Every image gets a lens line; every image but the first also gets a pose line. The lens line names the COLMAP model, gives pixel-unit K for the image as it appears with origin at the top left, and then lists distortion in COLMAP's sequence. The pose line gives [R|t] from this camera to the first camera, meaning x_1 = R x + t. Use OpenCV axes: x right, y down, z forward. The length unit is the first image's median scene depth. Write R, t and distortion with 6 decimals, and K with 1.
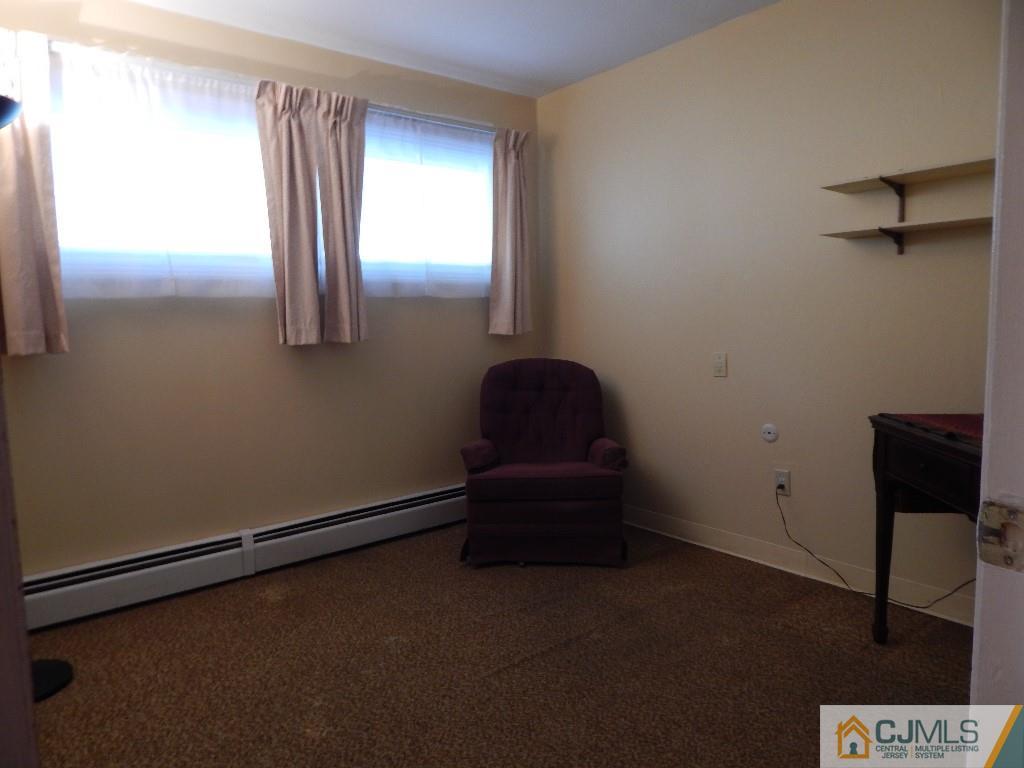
lens RADIAL K [[667.3, 0, 508.6], [0, 667.3, 371.9], [0, 0, 1]] dist [-0.003338, -0.004511]
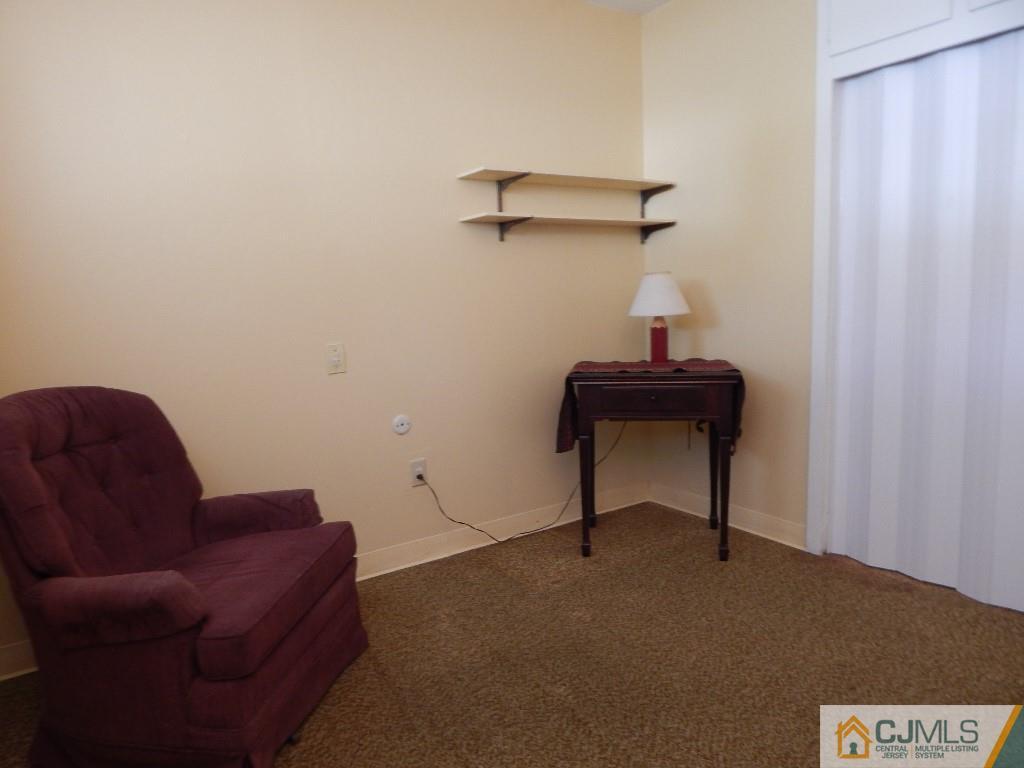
lens RADIAL K [[667.3, 0, 508.6], [0, 667.3, 371.9], [0, 0, 1]] dist [-0.003338, -0.004511]
pose [[0.134035, -0.101490, 0.985766, -0.528305], [0.126991, 0.988299, 0.084483, -0.042919], [-0.982806, 0.113860, 0.145354, 0.766239]]
